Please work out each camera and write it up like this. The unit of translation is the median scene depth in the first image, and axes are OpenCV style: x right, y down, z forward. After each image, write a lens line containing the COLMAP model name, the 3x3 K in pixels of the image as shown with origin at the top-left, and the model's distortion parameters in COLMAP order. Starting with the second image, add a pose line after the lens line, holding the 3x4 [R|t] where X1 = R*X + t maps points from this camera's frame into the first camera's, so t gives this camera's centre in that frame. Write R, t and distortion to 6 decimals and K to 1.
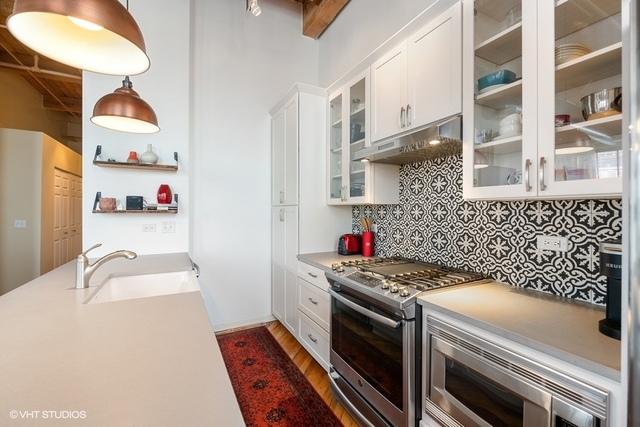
lens RADIAL K [[276.8, 0, 321.0], [0, 276.8, 211.5], [0, 0, 1]] dist [0.001142, 0.000046]
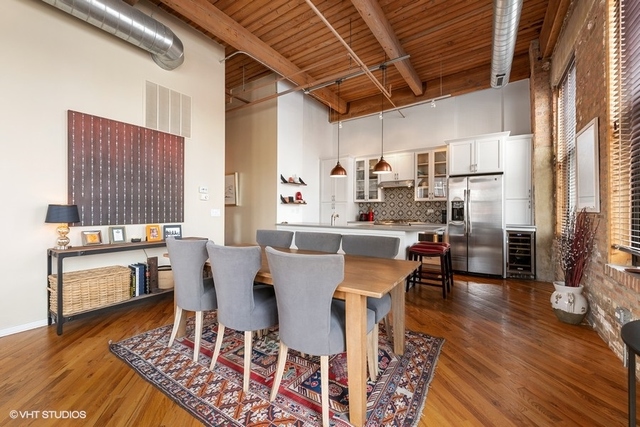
lens RADIAL K [[260.4, 0, 320.0], [0, 260.4, 213.5], [0, 0, 1]] dist [0.001115, -0.000098]
pose [[0.882732, -0.002805, 0.469869, -1.615486], [-0.001411, 0.999962, 0.008621, 0.073115], [-0.469875, -0.008273, 0.882694, -1.116072]]
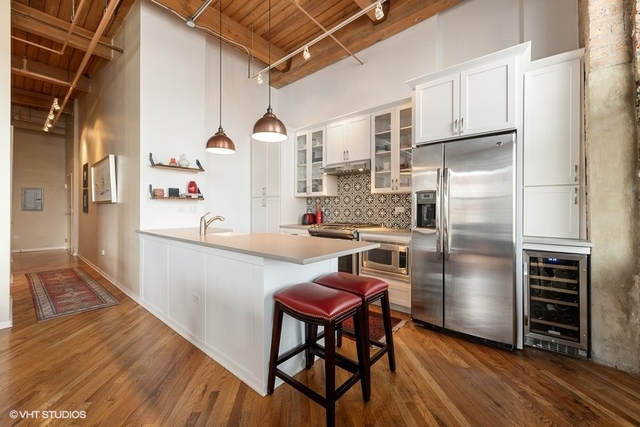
lens RADIAL K [[256.5, 0, 322.3], [0, 256.5, 212.0], [0, 0, 1]] dist [-0.000760, -0.000469]
pose [[0.926416, -0.005670, 0.376460, -0.496019], [0.002092, 0.999949, 0.009913, 0.066823], [-0.376497, -0.008396, 0.926380, -0.636438]]
